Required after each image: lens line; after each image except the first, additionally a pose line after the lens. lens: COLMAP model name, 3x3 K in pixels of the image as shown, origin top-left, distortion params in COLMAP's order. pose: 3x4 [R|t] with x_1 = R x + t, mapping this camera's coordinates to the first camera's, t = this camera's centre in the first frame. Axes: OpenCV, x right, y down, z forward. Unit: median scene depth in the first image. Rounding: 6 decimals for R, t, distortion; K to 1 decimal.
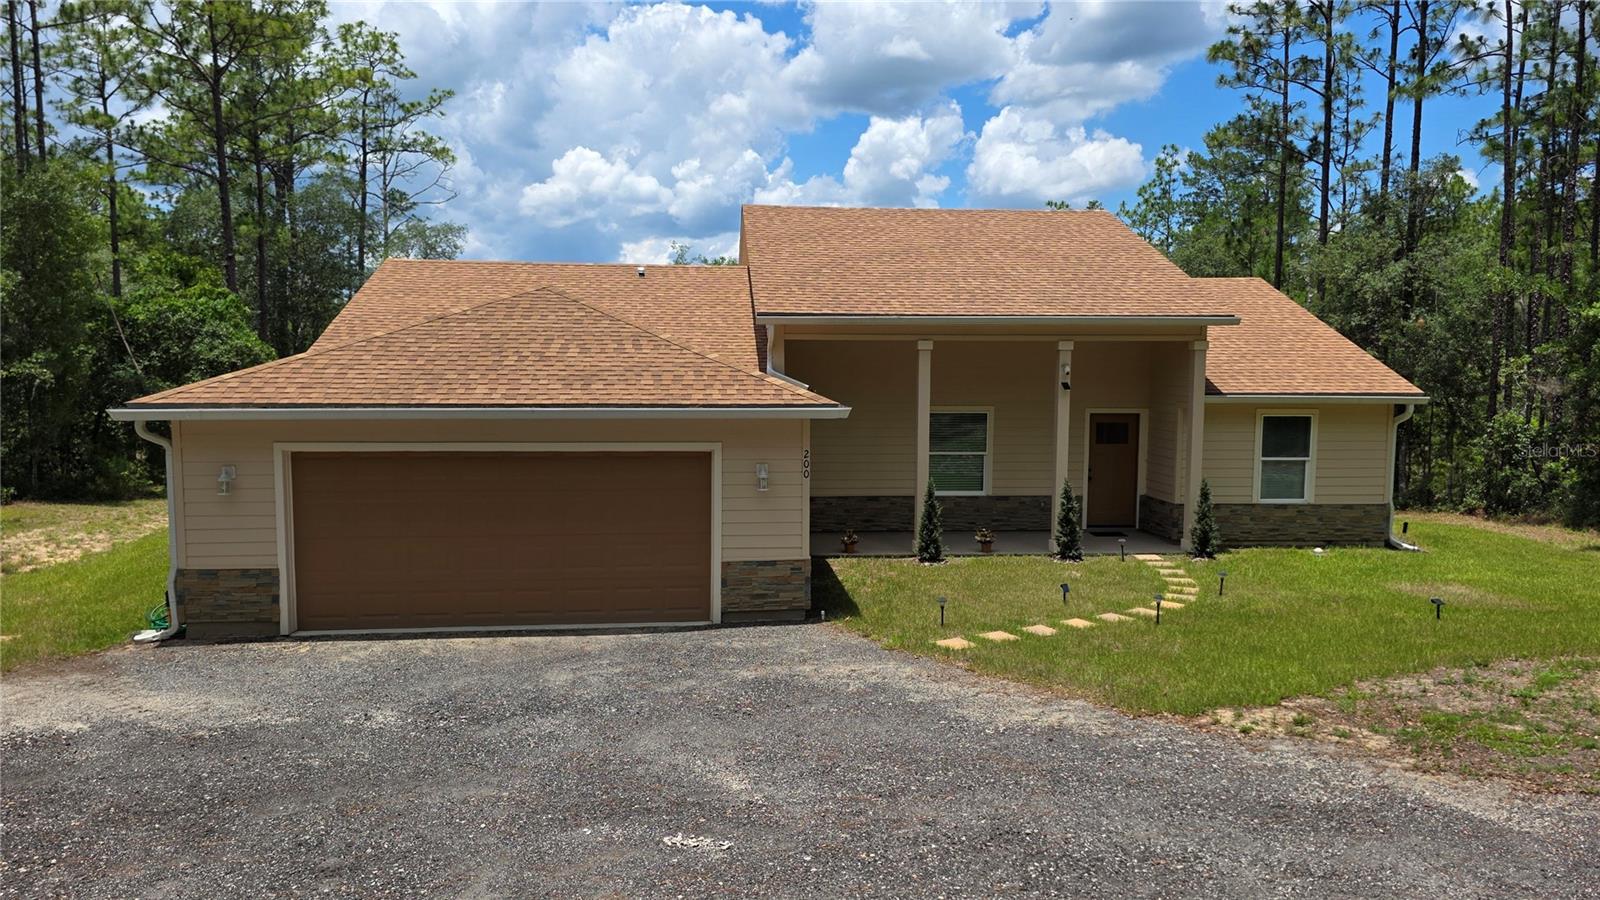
lens RADIAL K [[1079.6, 0, 822.1], [0, 1079.6, 445.8], [0, 0, 1]] dist [0.055739, -0.044072]
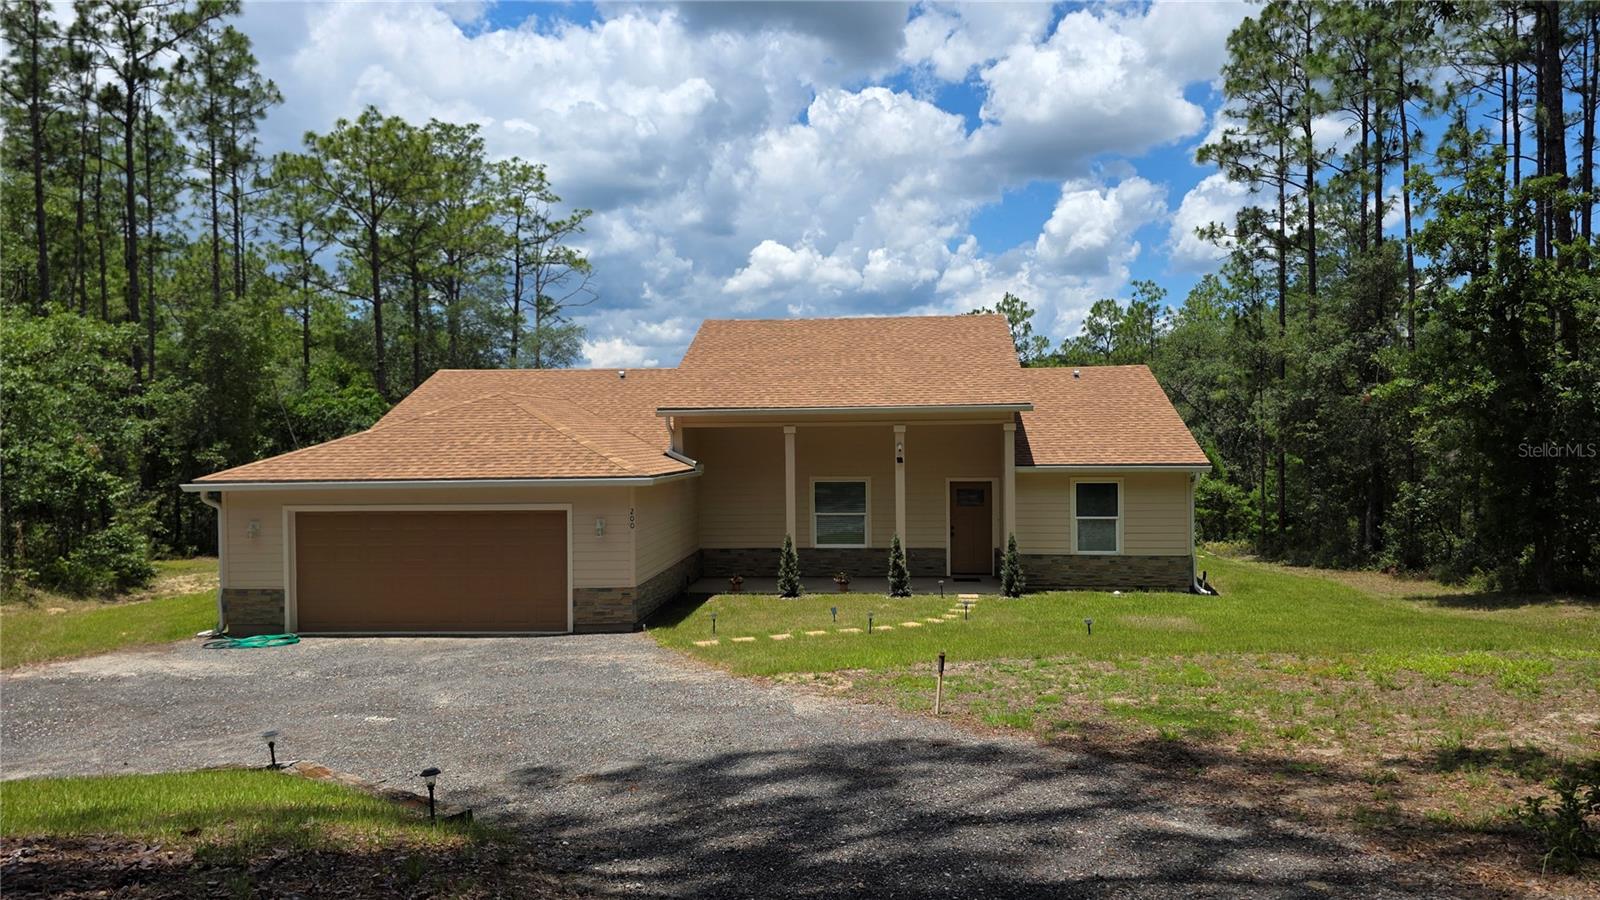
lens RADIAL K [[1079.6, 0, 833.2], [0, 1079.6, 443.2], [0, 0, 1]] dist [0.055739, -0.044072]
pose [[0.986195, -0.014642, -0.164937, 0.336650], [0.003043, 0.997517, -0.070355, 0.013228], [0.165558, 0.068881, 0.983792, -0.250596]]
